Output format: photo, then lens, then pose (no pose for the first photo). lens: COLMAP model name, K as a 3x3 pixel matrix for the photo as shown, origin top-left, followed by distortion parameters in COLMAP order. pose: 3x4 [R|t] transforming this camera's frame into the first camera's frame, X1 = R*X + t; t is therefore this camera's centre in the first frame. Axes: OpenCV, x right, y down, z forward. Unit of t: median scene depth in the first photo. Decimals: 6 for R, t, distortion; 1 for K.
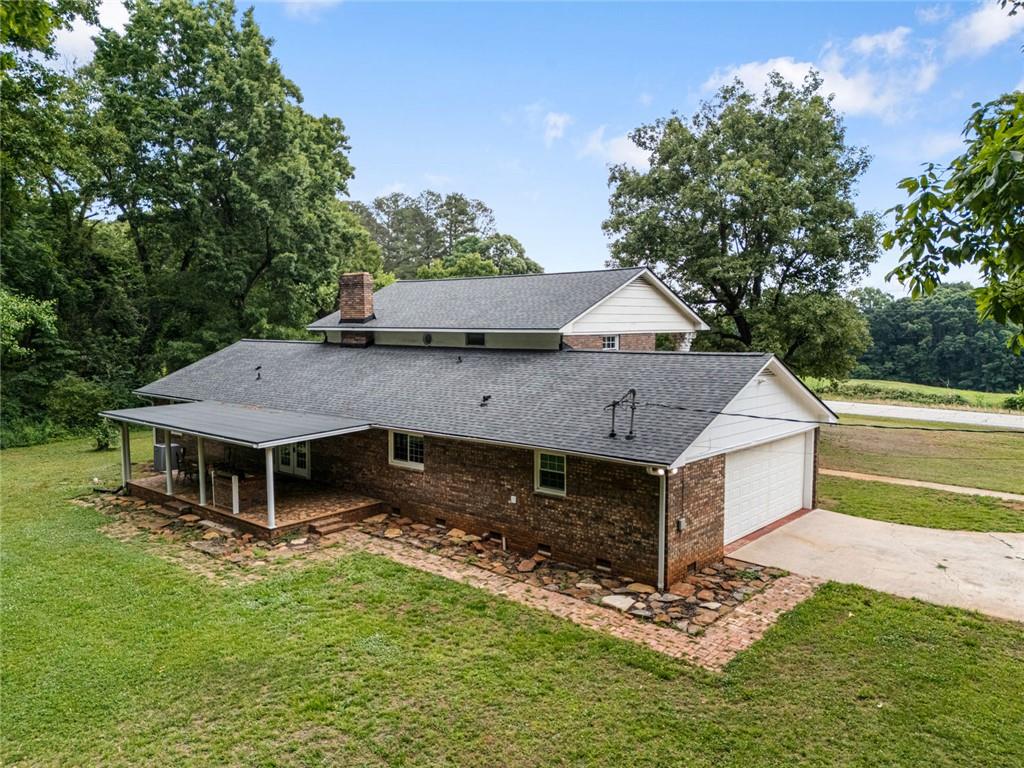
lens RADIAL K [[768.4, 0, 513.5], [0, 768.4, 385.6], [0, 0, 1]] dist [0.037040, -0.040993]
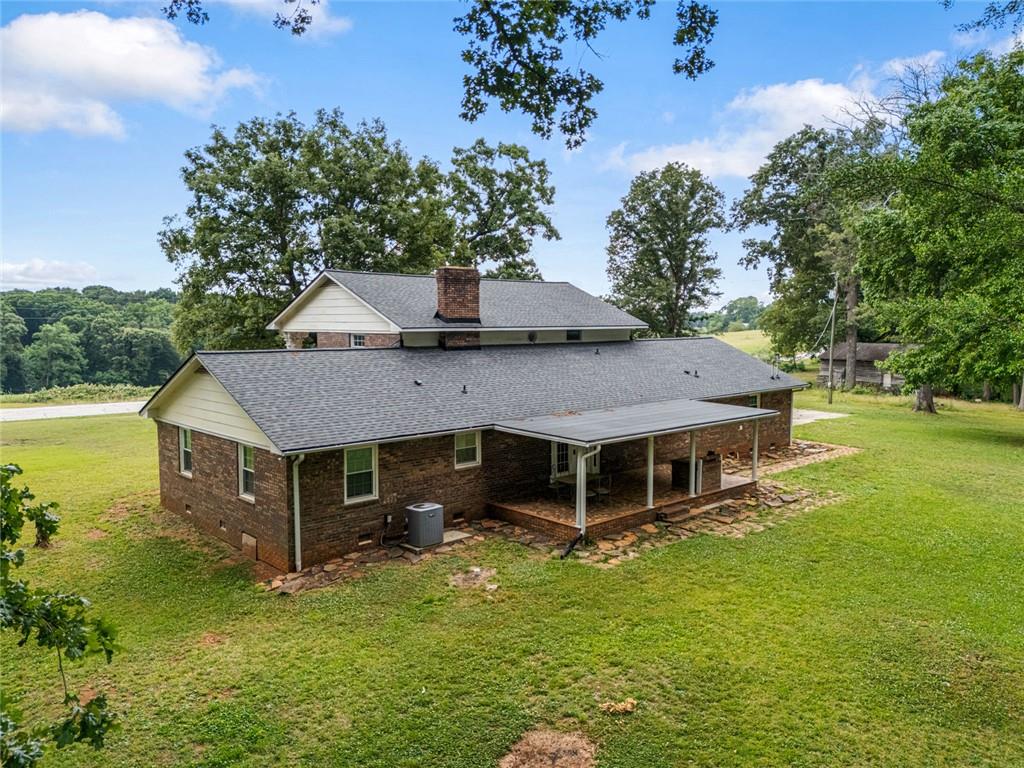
lens RADIAL K [[768.4, 0, 513.2], [0, 768.4, 385.1], [0, 0, 1]] dist [0.037040, -0.040993]
pose [[0.092689, -0.083586, 0.992180, -1.121133], [0.083814, 0.993589, 0.075875, -0.073232], [-0.992161, 0.076125, 0.099100, 0.872856]]
